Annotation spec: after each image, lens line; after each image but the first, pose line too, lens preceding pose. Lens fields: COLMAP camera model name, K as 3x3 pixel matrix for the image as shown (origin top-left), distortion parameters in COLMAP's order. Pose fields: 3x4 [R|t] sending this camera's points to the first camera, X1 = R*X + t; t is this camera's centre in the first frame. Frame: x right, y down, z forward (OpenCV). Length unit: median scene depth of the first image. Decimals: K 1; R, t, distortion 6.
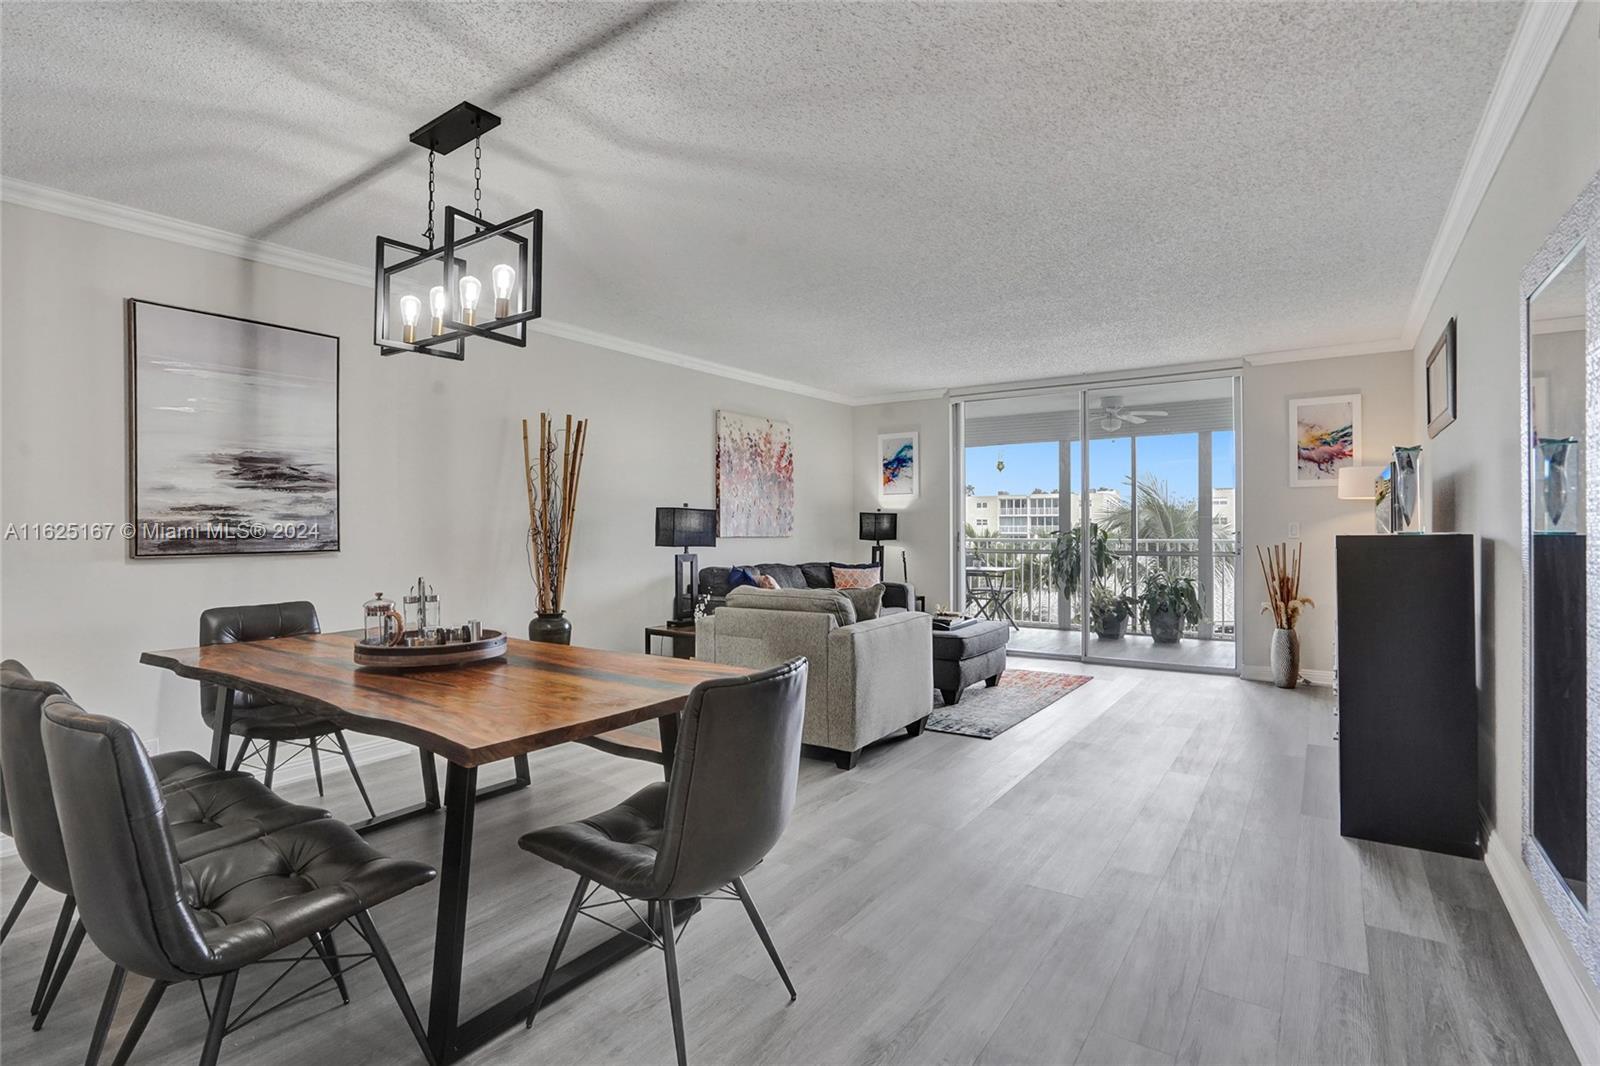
lens RADIAL K [[772.6, 0, 804.6], [0, 772.6, 532.8], [0, 0, 1]] dist [-0.039541, 0.022391]
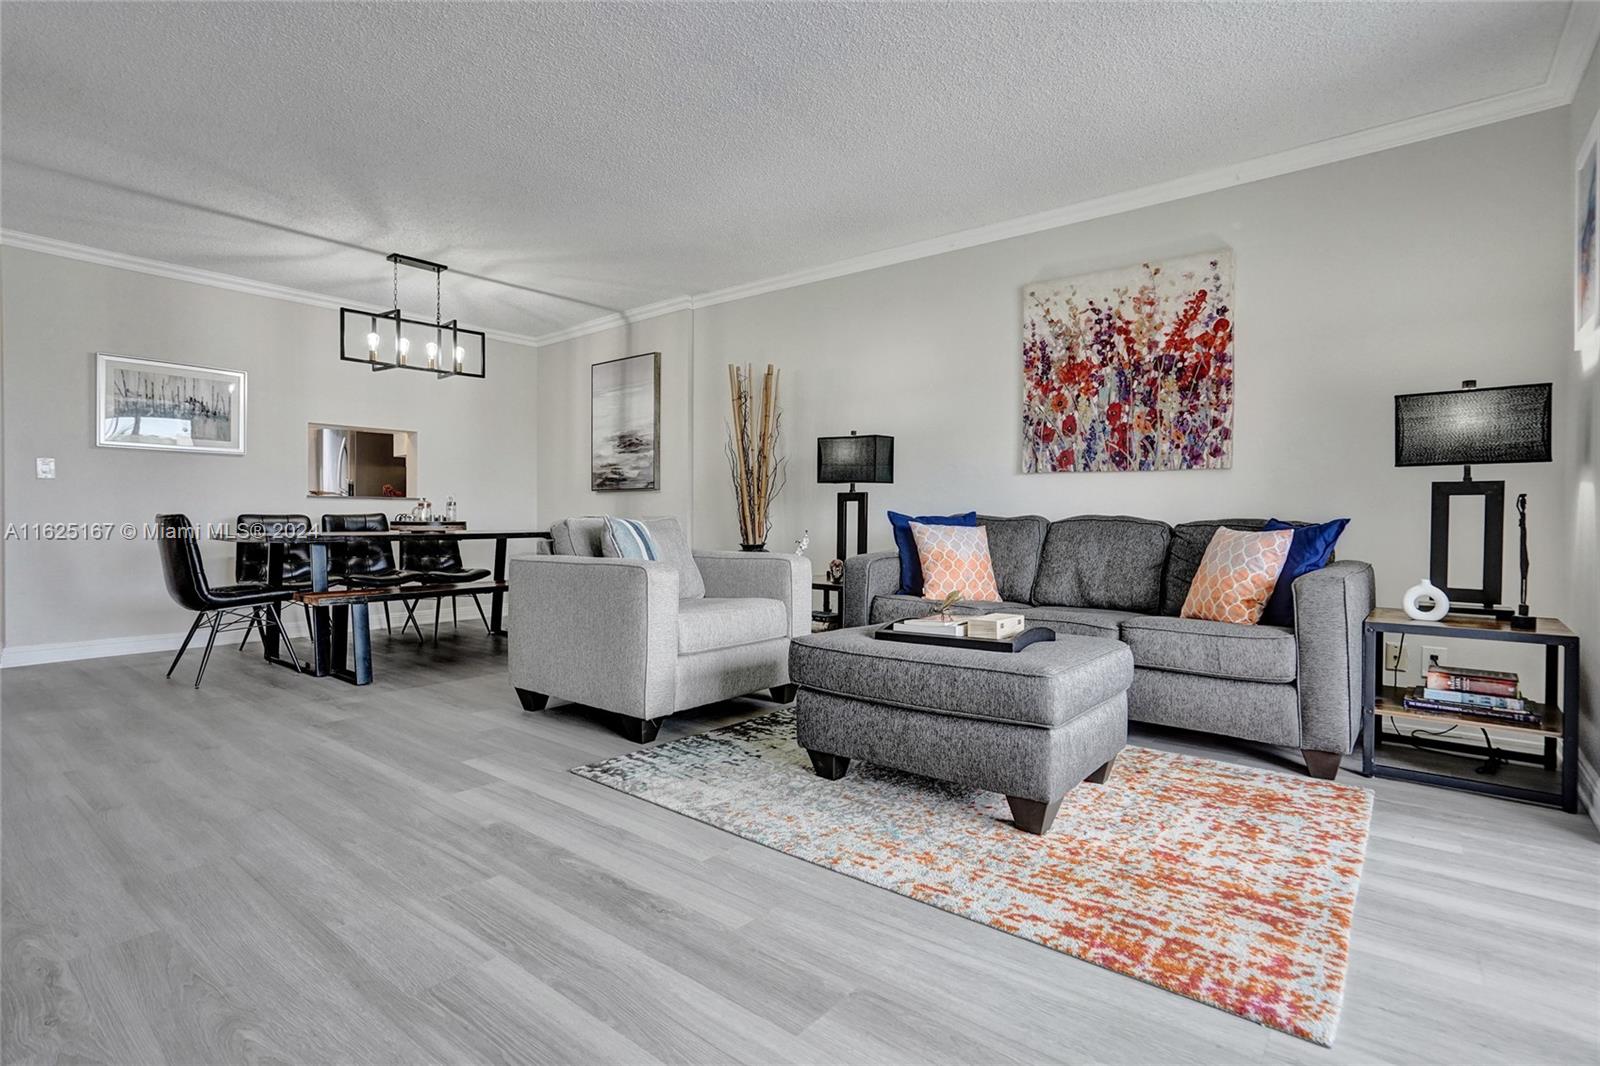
lens RADIAL K [[772.6, 0, 801.1], [0, 772.6, 528.2], [0, 0, 1]] dist [-0.039541, 0.022391]
pose [[-0.070255, 0.019270, -0.997343, 0.540213], [-0.010205, 0.999747, 0.020035, 0.039880], [0.997477, 0.011586, -0.070041, 0.795054]]
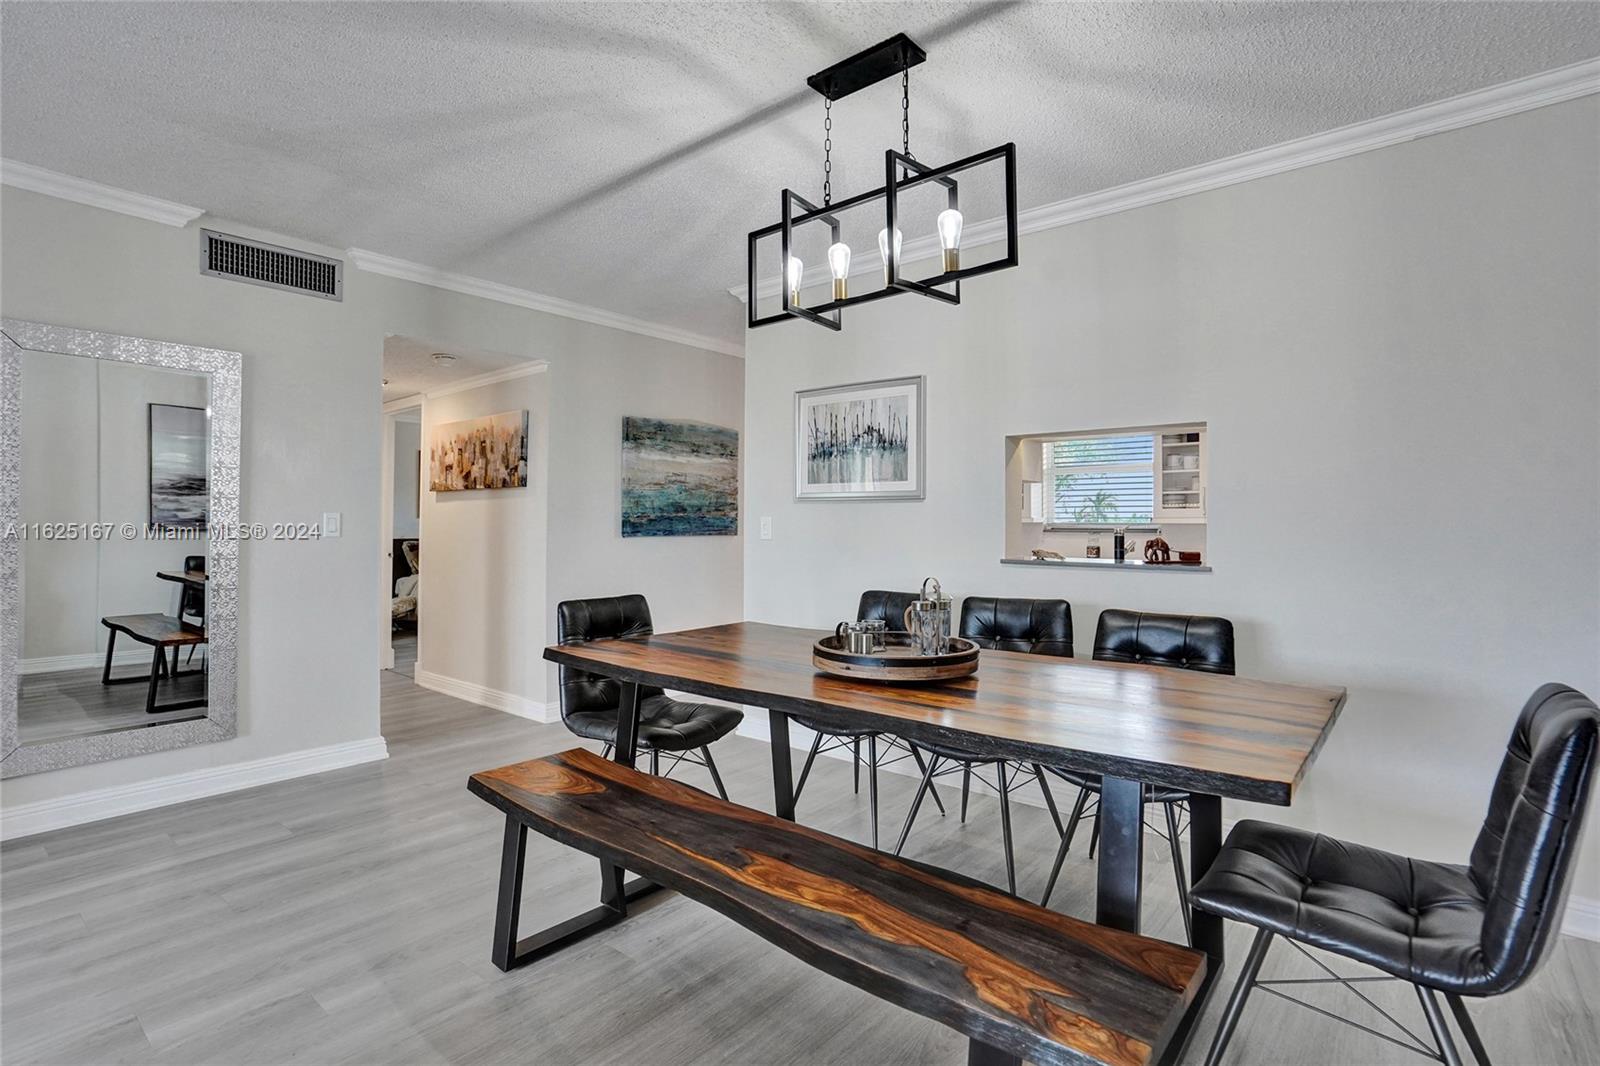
lens RADIAL K [[772.6, 0, 803.8], [0, 772.6, 520.9], [0, 0, 1]] dist [-0.039541, 0.022391]
pose [[-0.995913, 0.002324, 0.090285, -0.175003], [0.002566, 0.999993, 0.002560, -0.000742], [-0.090278, 0.002781, -0.995913, 0.703473]]
